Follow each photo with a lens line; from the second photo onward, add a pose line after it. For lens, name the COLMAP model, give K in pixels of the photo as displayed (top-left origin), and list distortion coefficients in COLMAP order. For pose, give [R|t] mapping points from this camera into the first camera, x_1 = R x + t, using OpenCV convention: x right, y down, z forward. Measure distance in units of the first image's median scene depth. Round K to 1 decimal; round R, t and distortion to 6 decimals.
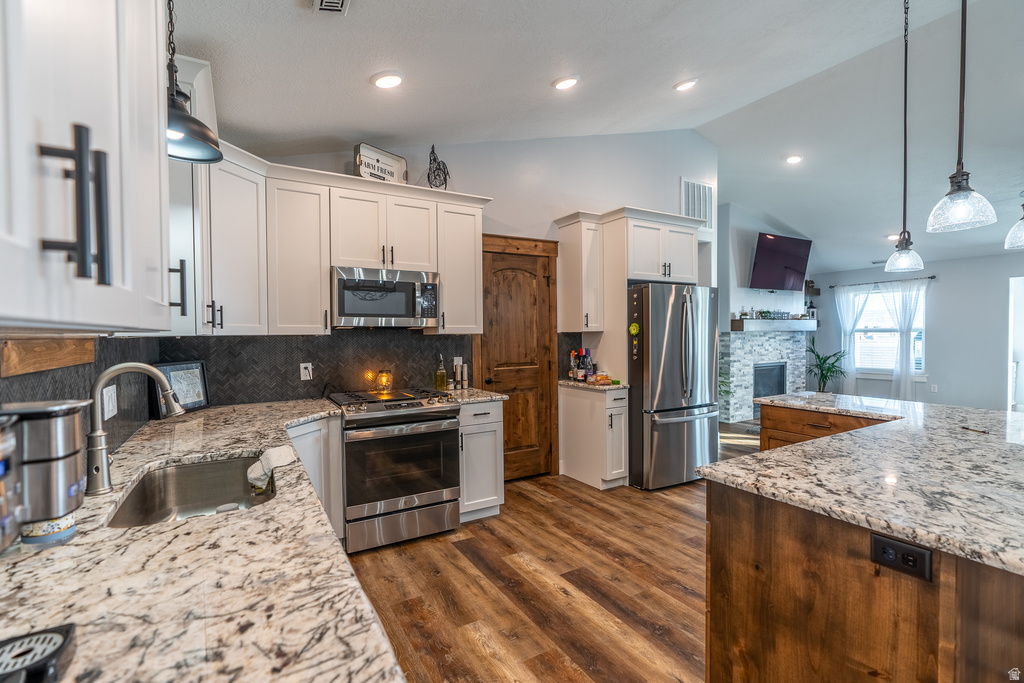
lens RADIAL K [[464.8, 0, 506.8], [0, 464.8, 341.8], [0, 0, 1]] dist [-0.009804, 0.004082]
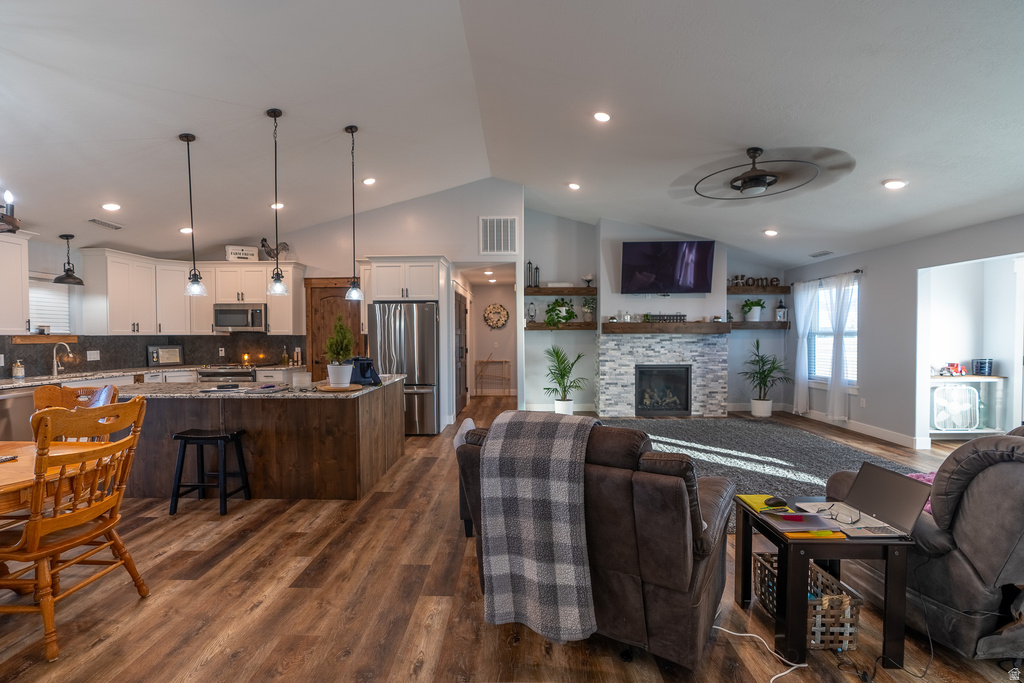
lens RADIAL K [[464.8, 0, 505.9], [0, 464.8, 344.7], [0, 0, 1]] dist [-0.009804, 0.004082]
pose [[0.850742, 0.018229, -0.525267, 1.454842], [-0.013773, 0.999828, 0.012391, -0.011545], [0.525403, -0.003307, 0.850847, -0.105389]]
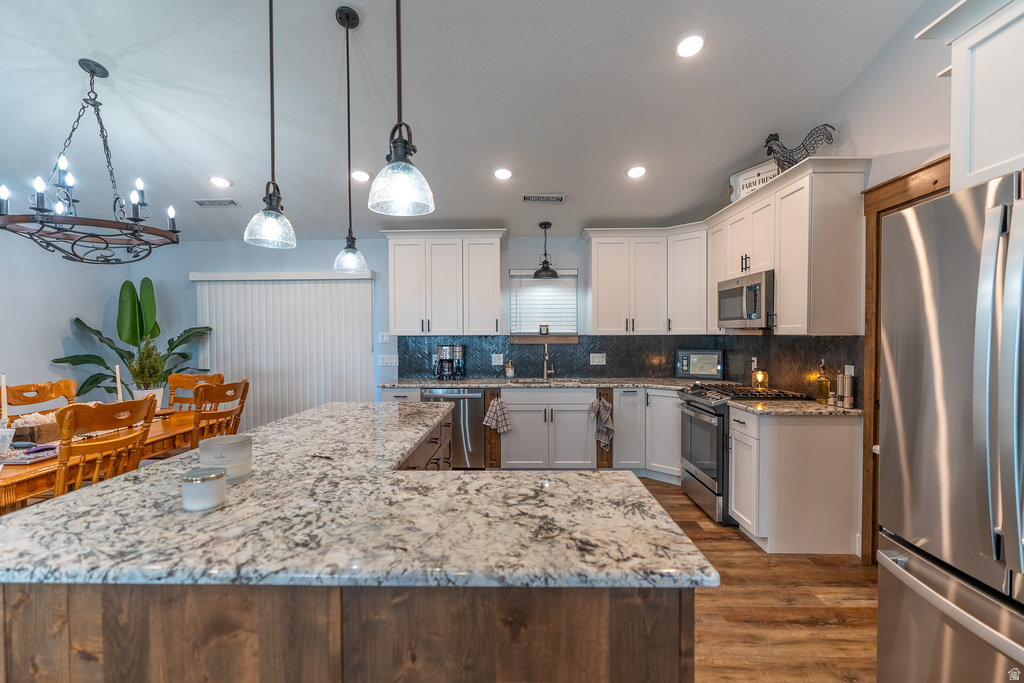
lens RADIAL K [[464.8, 0, 506.2], [0, 464.8, 345.5], [0, 0, 1]] dist [-0.009804, 0.004082]
pose [[-0.527697, 0.028950, -0.848939, 0.781454], [-0.006374, 0.999256, 0.038038, -0.023276], [0.849409, 0.025484, -0.527120, 0.876563]]
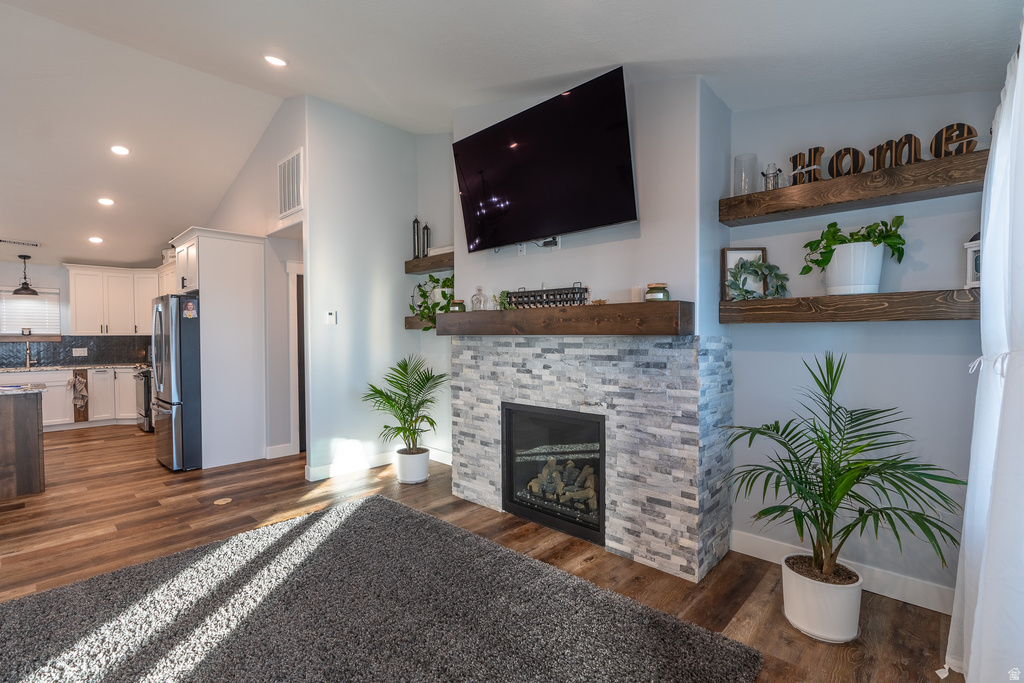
lens RADIAL K [[464.8, 0, 505.5], [0, 464.8, 345.2], [0, 0, 1]] dist [-0.009804, 0.004082]
pose [[0.276326, 0.030878, -0.960568, 1.751507], [-0.017135, 0.999483, 0.027200, -0.044501], [0.960911, 0.008943, 0.276712, 1.505265]]
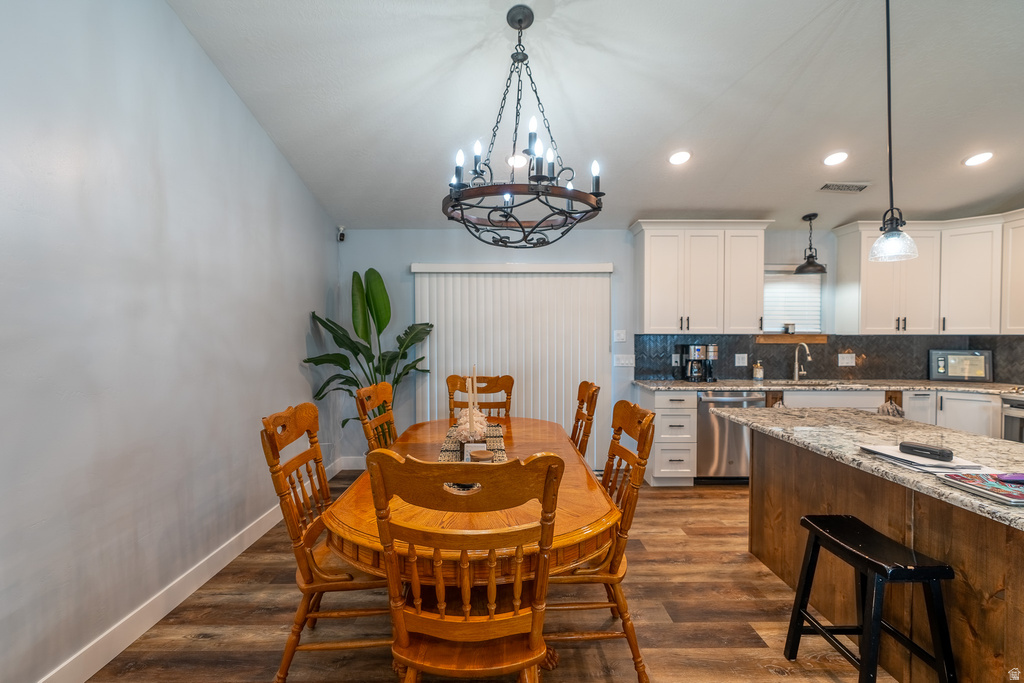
lens RADIAL K [[464.8, 0, 505.9], [0, 464.8, 343.6], [0, 0, 1]] dist [-0.009804, 0.004082]
pose [[-0.493797, 0.025275, -0.869210, 1.035121], [-0.011654, 0.999295, 0.035678, -0.014121], [0.869499, 0.027747, -0.493155, 0.269873]]
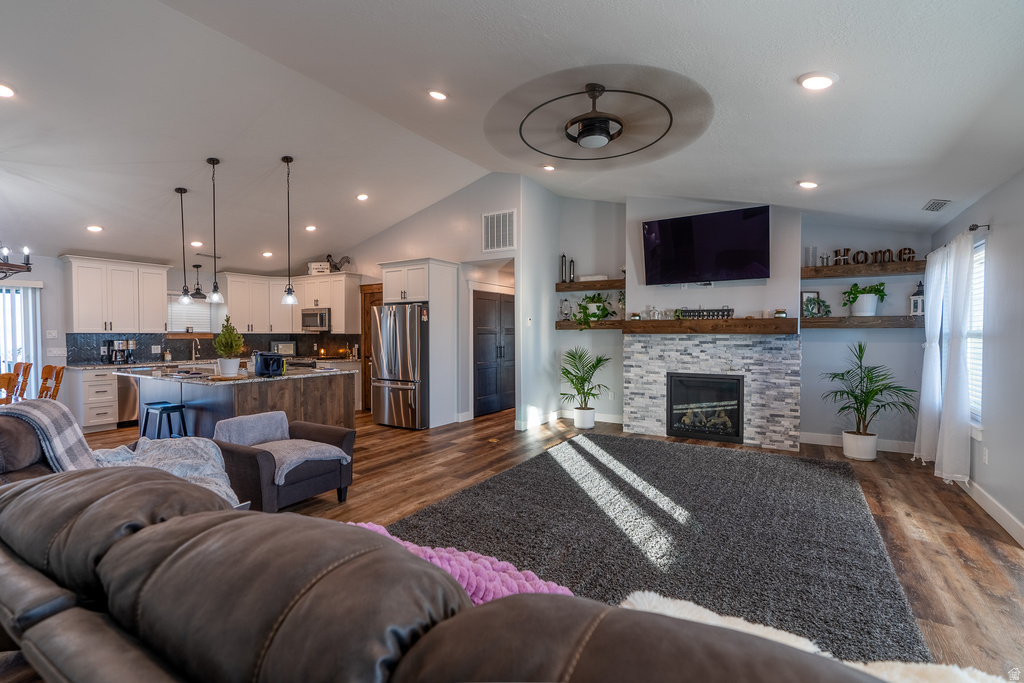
lens RADIAL K [[464.8, 0, 505.4], [0, 464.8, 344.9], [0, 0, 1]] dist [-0.009804, 0.004082]
pose [[0.462309, 0.031191, -0.886170, 2.002613], [-0.020321, 0.999491, 0.024578, -0.030220], [0.886486, 0.006645, 0.462708, 0.587452]]
